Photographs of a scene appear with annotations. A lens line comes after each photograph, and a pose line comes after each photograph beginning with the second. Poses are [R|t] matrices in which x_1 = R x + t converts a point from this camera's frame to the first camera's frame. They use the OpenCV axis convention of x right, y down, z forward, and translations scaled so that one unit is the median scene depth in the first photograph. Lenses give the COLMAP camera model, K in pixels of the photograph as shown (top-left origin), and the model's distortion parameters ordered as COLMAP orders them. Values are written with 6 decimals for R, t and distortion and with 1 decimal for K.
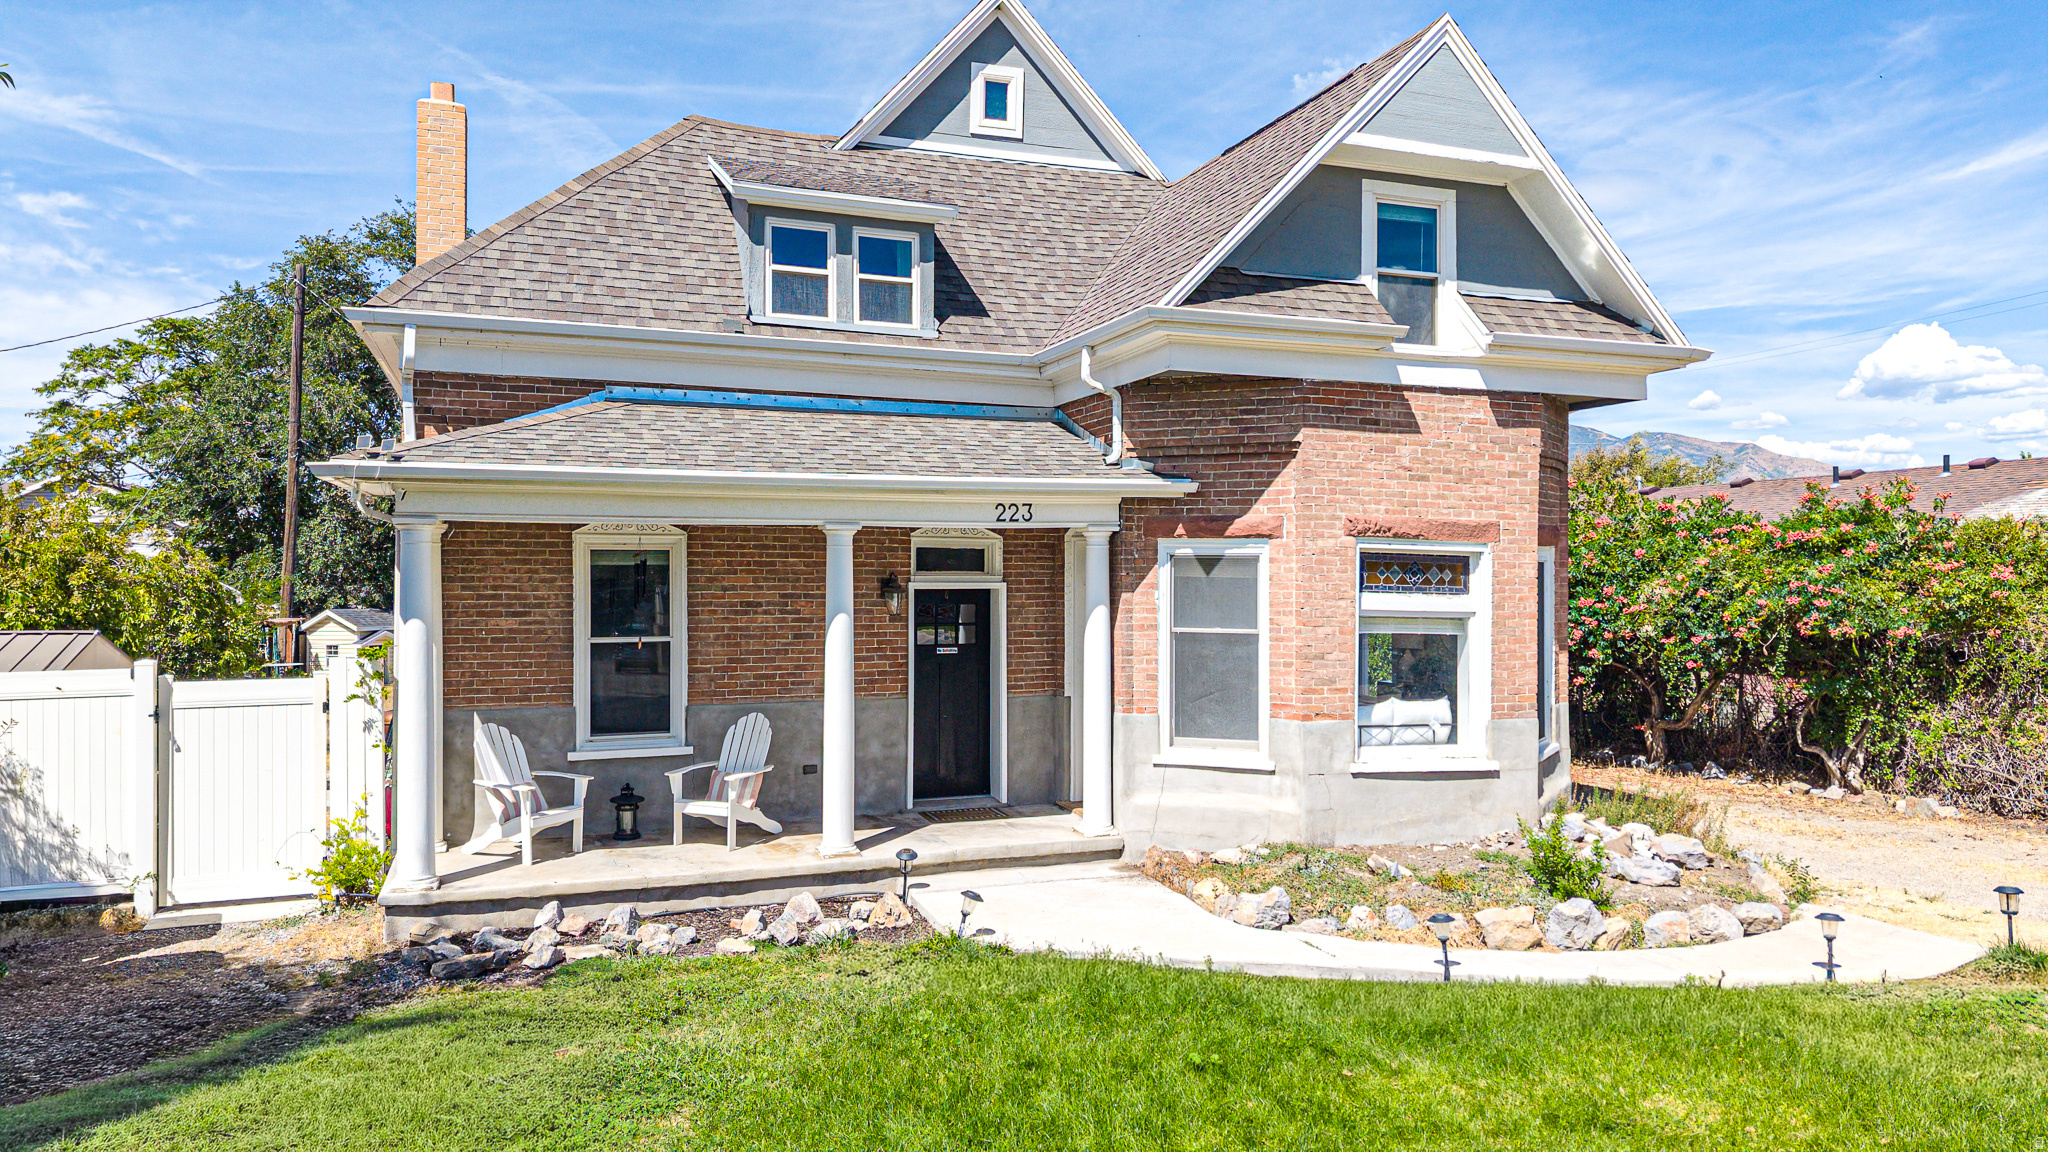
lens RADIAL K [[1378.6, 0, 1024.0], [0, 1378.6, 576.0], [0, 0, 1]] dist [0.007795, -0.000780]
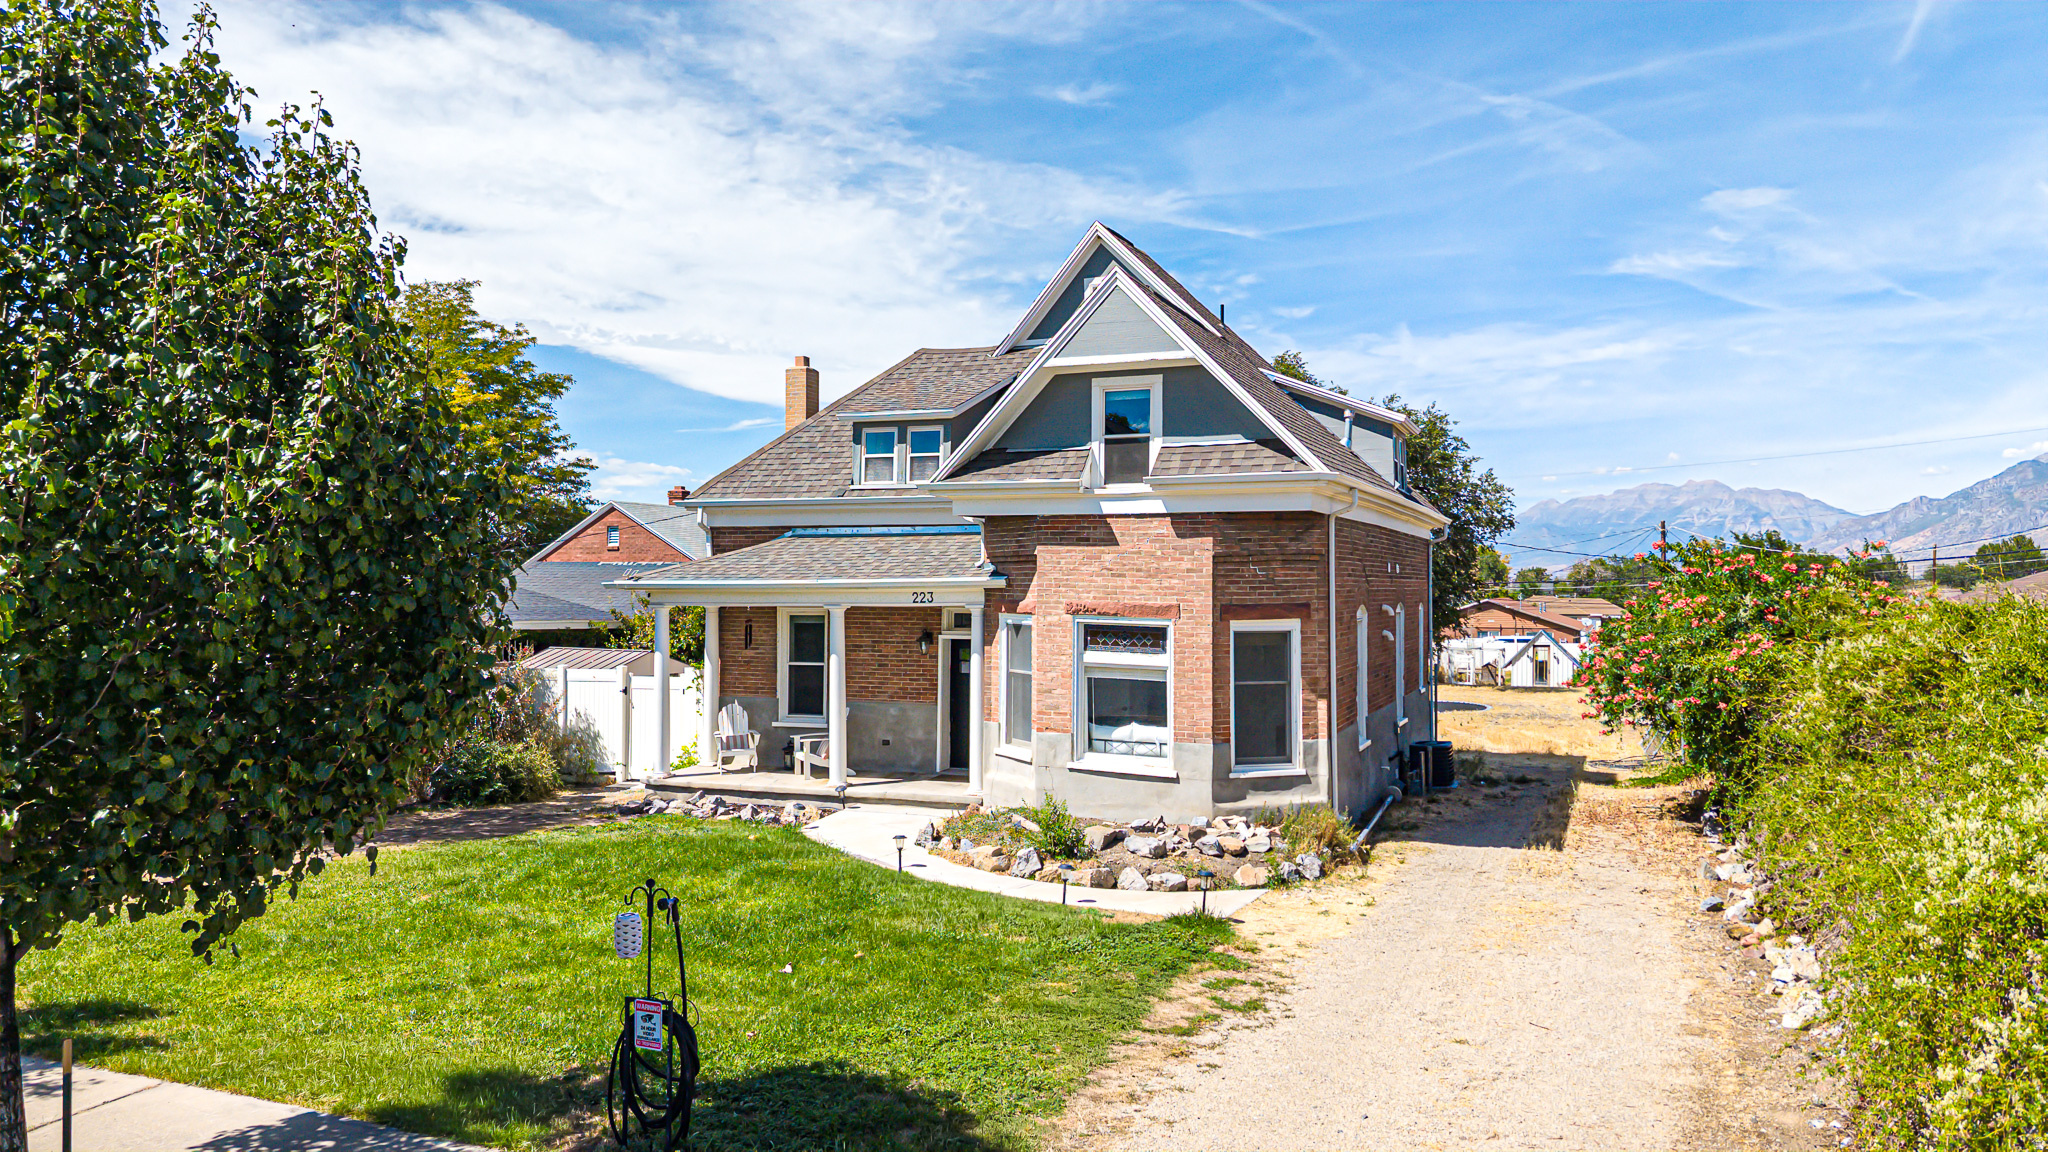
lens RADIAL K [[1394.3, 0, 1024.0], [0, 1394.3, 576.0], [0, 0, 1]] dist [0.154510, -0.296098]
pose [[0.724831, -0.005439, -0.688905, 1.238223], [-0.000056, 0.999968, -0.007953, -0.057501], [0.688927, 0.005803, 0.724808, -0.164044]]
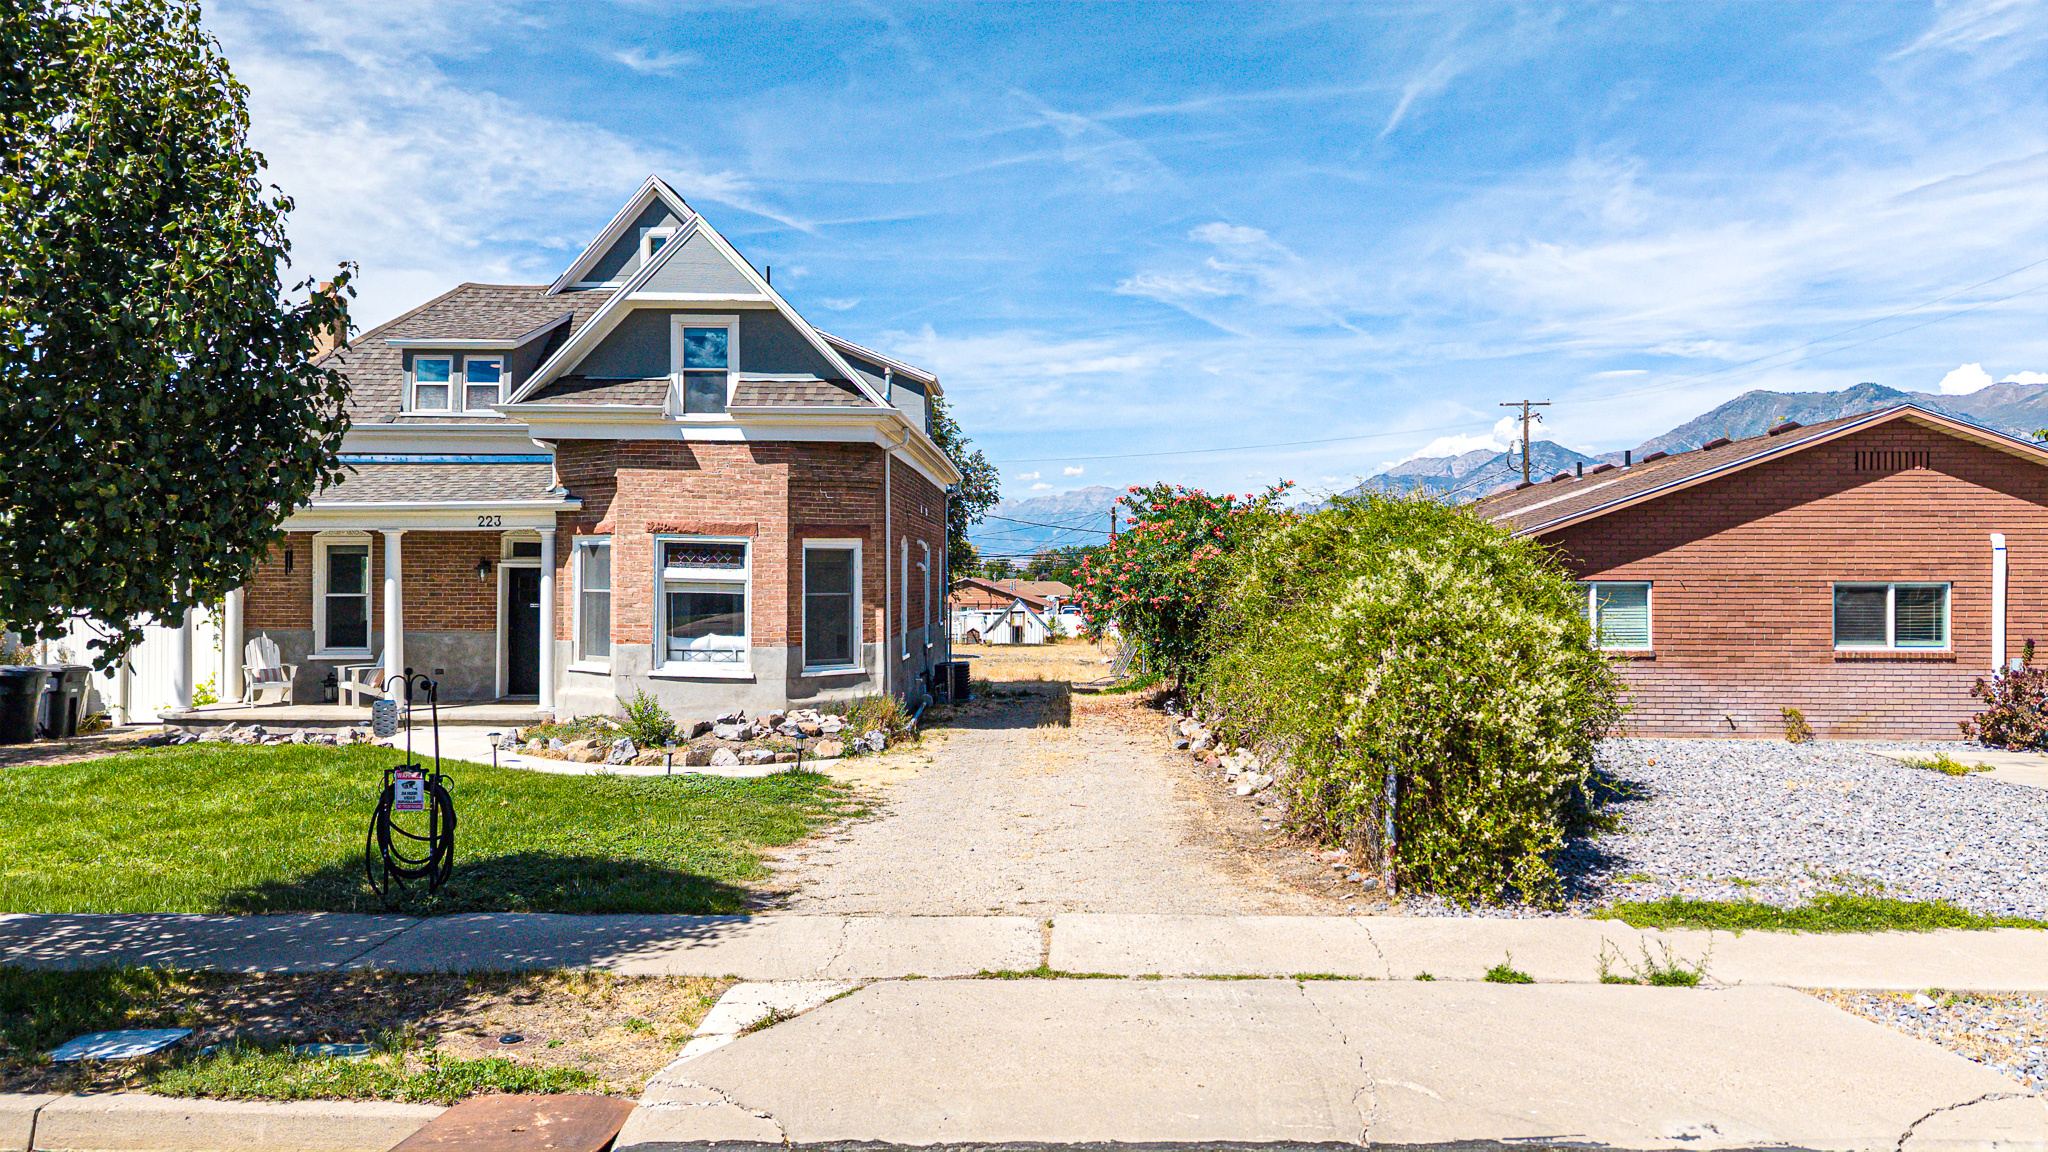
lens RADIAL K [[1394.3, 0, 1024.0], [0, 1394.3, 576.0], [0, 0, 1]] dist [0.154510, -0.296098]
pose [[0.923162, -0.000415, -0.384410, 1.263664], [-0.000894, 0.999994, -0.003225, 0.027203], [0.384409, 0.003321, 0.923157, -0.380756]]
